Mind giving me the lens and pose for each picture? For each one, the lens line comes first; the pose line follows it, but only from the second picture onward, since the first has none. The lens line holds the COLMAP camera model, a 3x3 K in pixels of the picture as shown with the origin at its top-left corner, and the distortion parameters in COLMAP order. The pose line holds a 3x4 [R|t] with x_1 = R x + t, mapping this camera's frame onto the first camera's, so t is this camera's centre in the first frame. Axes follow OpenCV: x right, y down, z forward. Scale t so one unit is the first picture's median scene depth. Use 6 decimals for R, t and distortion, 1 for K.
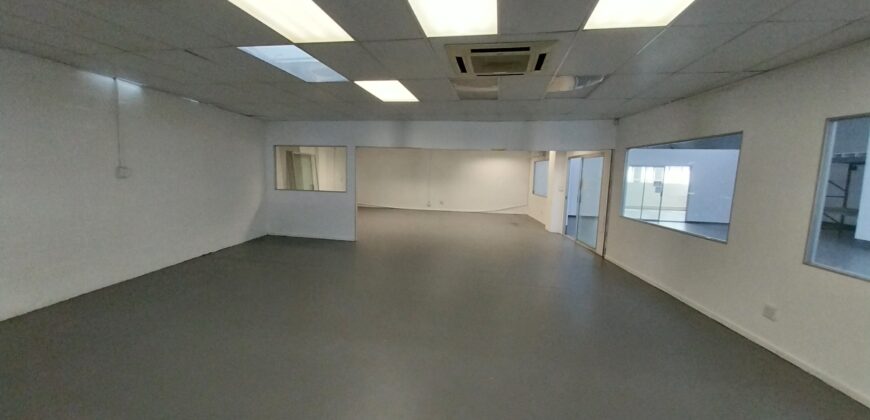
lens RADIAL K [[341.4, 0, 437.0], [0, 341.4, 209.2], [0, 0, 1]] dist [0.025901, -0.018254]
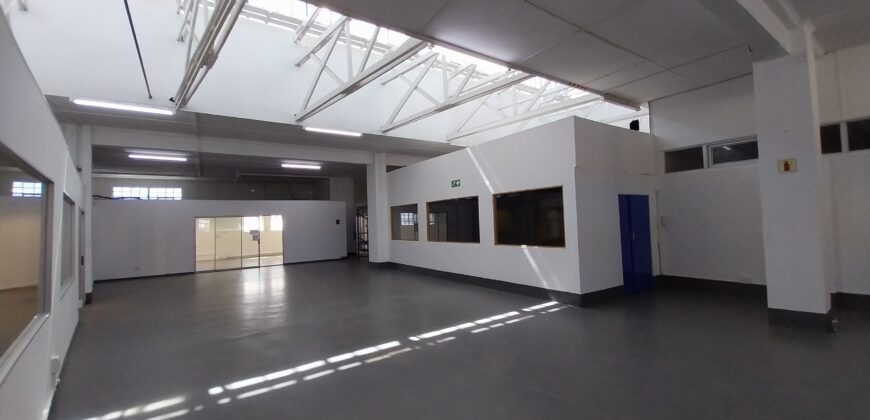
lens RADIAL K [[341.4, 0, 437.0], [0, 341.4, 209.2], [0, 0, 1]] dist [0.025901, -0.018254]
pose [[0.702136, -0.023989, 0.711639, 0.732061], [0.126497, 0.987737, -0.091512, 0.061388], [-0.700716, 0.154274, 0.696560, -0.375407]]
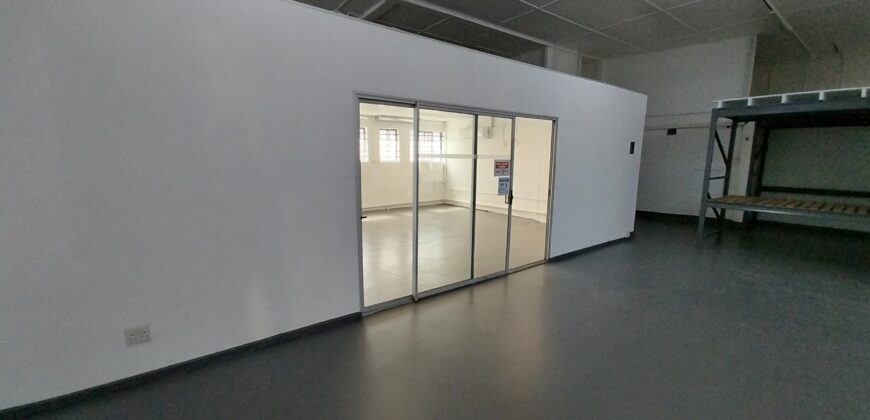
lens RADIAL K [[341.4, 0, 437.0], [0, 341.4, 209.2], [0, 0, 1]] dist [0.025901, -0.018254]
pose [[0.677170, -0.129259, 0.724385, 0.912620], [0.085211, 0.991602, 0.097285, -0.184516], [-0.730876, -0.004152, 0.682497, 2.112101]]
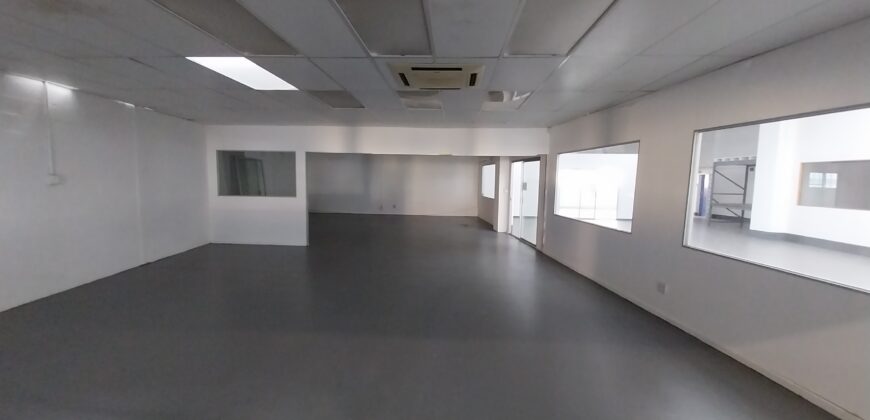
lens RADIAL K [[341.4, 0, 437.0], [0, 341.4, 209.2], [0, 0, 1]] dist [0.025901, -0.018254]
pose [[0.990570, -0.022355, 0.135173, 0.005824], [0.024052, 0.999651, -0.010936, 0.005300], [-0.134881, 0.014084, 0.990762, -0.039929]]
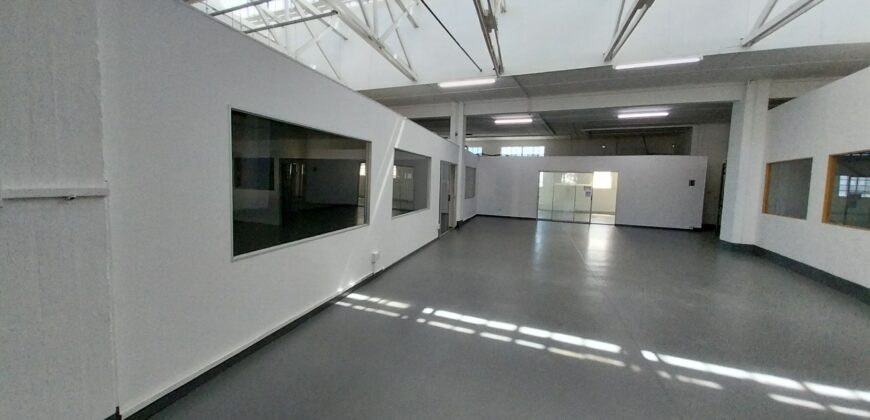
lens RADIAL K [[341.4, 0, 437.0], [0, 341.4, 209.2], [0, 0, 1]] dist [0.025901, -0.018254]
pose [[0.973456, 0.022329, -0.227781, 1.109583], [-0.028352, 0.999329, -0.023204, 0.071978], [0.227110, 0.029046, 0.973436, -0.344662]]
